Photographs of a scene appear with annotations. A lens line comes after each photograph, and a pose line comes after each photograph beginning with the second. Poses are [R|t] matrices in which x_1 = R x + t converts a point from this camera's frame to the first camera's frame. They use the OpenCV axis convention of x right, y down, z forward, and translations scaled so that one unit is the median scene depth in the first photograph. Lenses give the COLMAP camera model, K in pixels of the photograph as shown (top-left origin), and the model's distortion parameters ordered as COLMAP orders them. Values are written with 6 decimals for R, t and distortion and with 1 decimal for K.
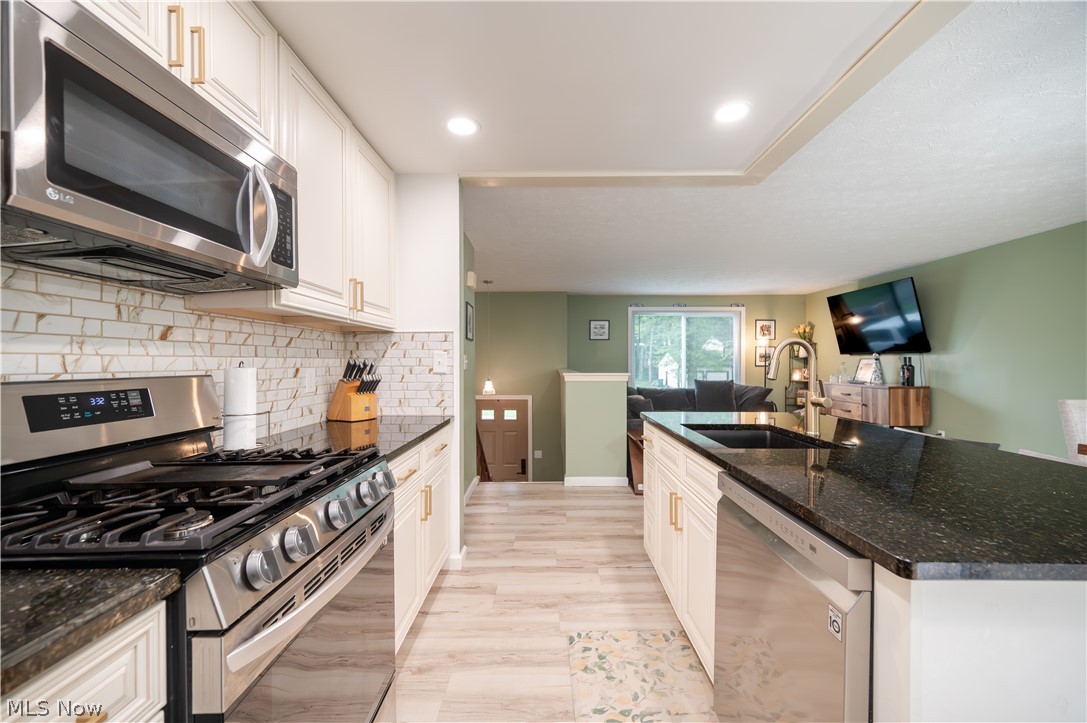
lens RADIAL K [[430.4, 0, 543.8], [0, 430.4, 364.1], [0, 0, 1]] dist [-0.003818, 0.000000]
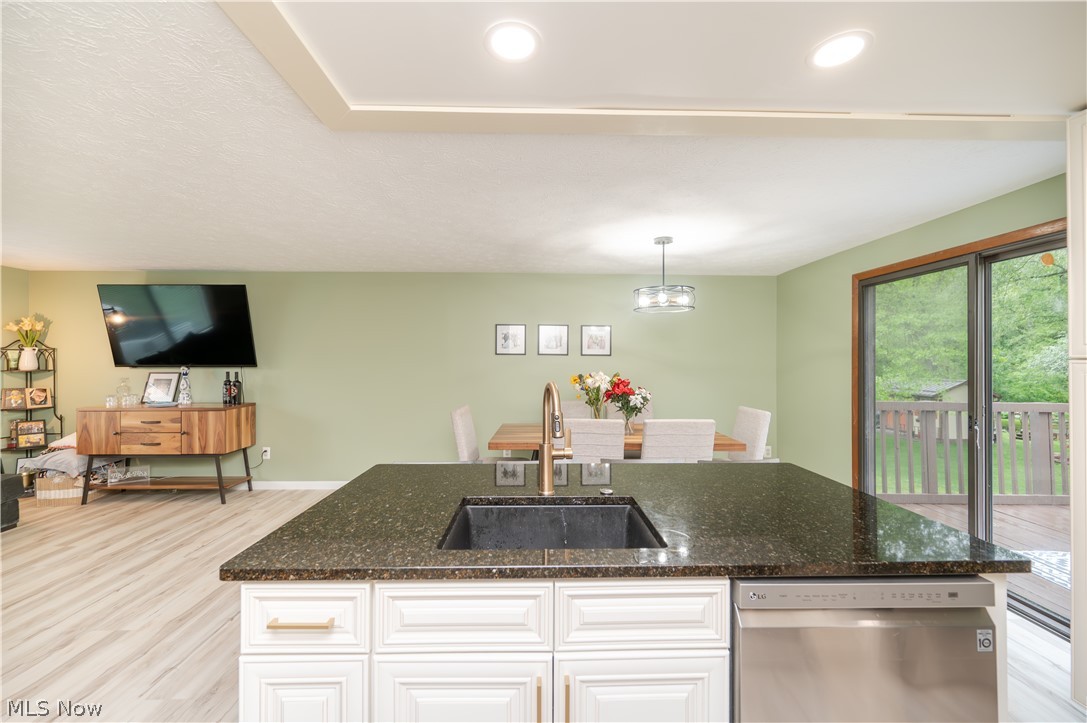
lens RADIAL K [[430.4, 0, 541.1], [0, 430.4, 360.0], [0, 0, 1]] dist [-0.003818, 0.000000]
pose [[-0.038269, 0.006200, 0.999248, -0.069976], [0.004037, 0.999974, -0.006050, -0.031333], [-0.999259, 0.003802, -0.038293, 0.364133]]
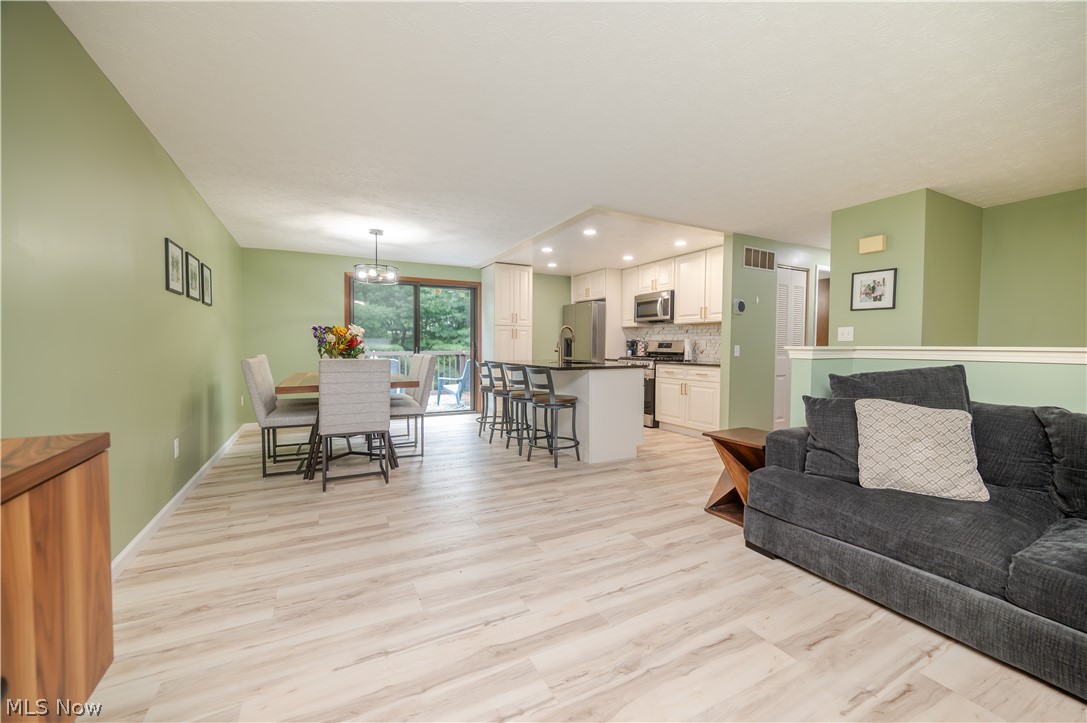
lens RADIAL K [[430.4, 0, 547.1], [0, 430.4, 364.2], [0, 0, 1]] dist [-0.003818, 0.000000]
pose [[-0.882368, 0.018135, -0.470211, 0.654706], [-0.006064, 0.998736, 0.049897, 0.014049], [0.470521, 0.046879, -0.881143, 1.105946]]
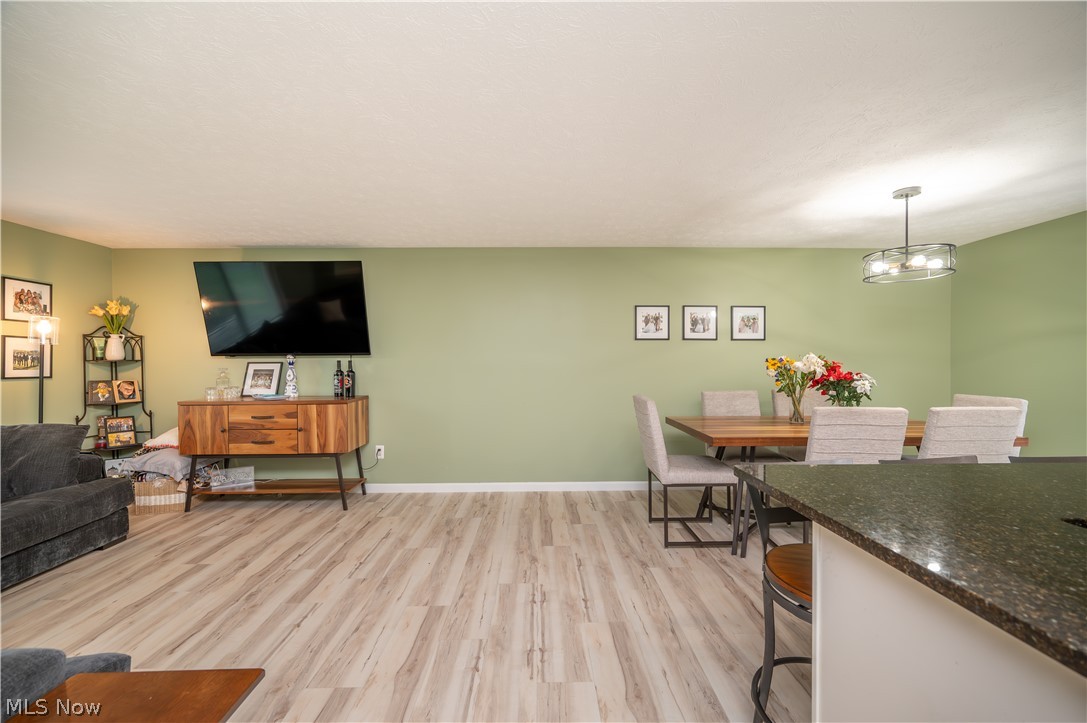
lens RADIAL K [[430.4, 0, 547.0], [0, 430.4, 361.9], [0, 0, 1]] dist [-0.003818, 0.000000]
pose [[-0.029368, -0.002900, 0.999564, 0.040597], [0.010784, 0.999937, 0.003218, -0.011810], [-0.999510, 0.010874, -0.029335, 0.608298]]
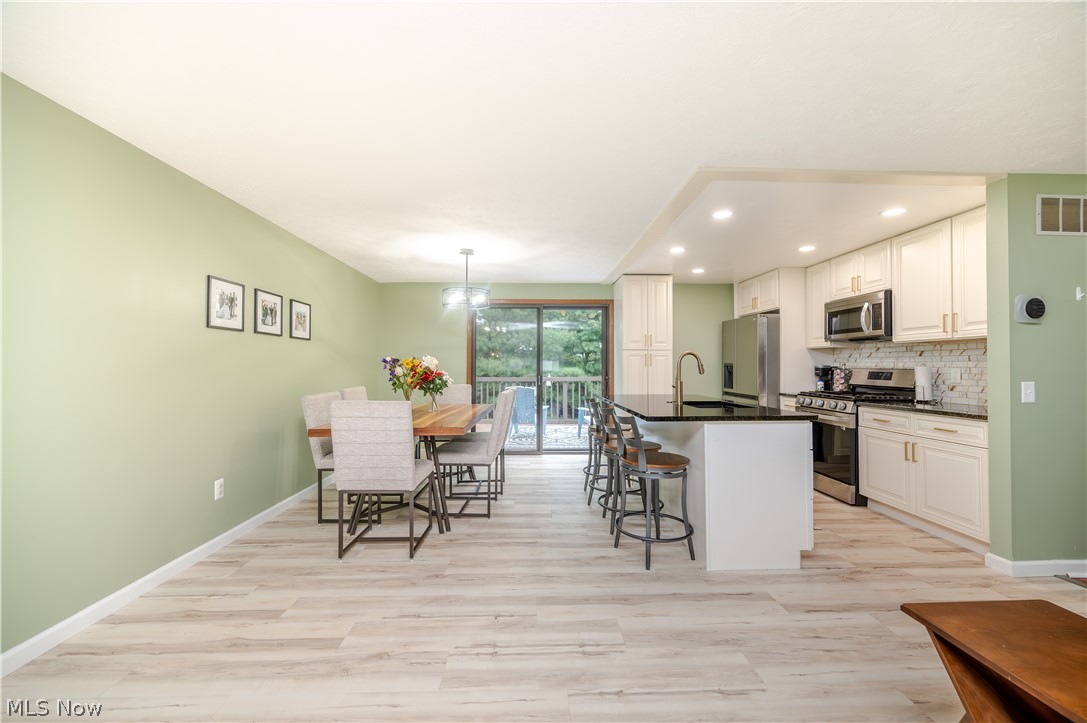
lens RADIAL K [[430.4, 0, 543.9], [0, 430.4, 359.9], [0, 0, 1]] dist [-0.003818, 0.000000]
pose [[-0.999290, 0.001254, -0.037657, 0.433951], [0.001536, 0.999971, -0.007475, -0.003787], [0.037646, -0.007528, -0.999263, 0.952033]]
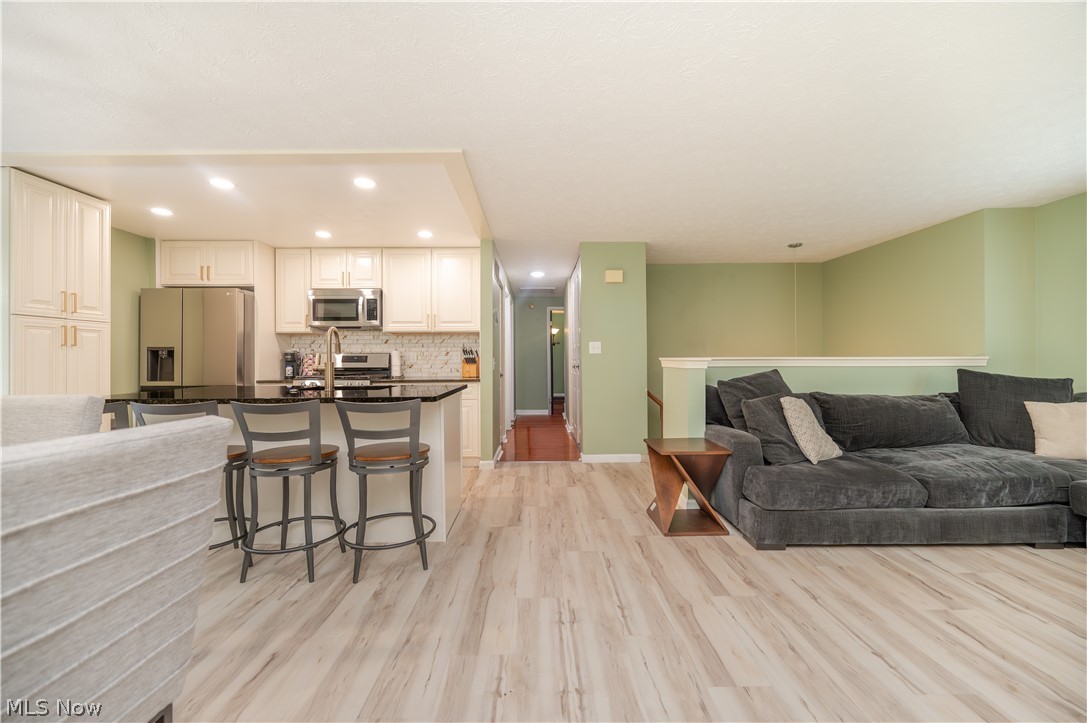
lens RADIAL K [[430.4, 0, 538.7], [0, 430.4, 361.4], [0, 0, 1]] dist [-0.003818, 0.000000]
pose [[0.008596, 0.008814, -0.999924, 0.725912], [-0.001123, 0.999961, 0.008805, 0.016304], [0.999962, 0.001047, 0.008606, 0.583958]]
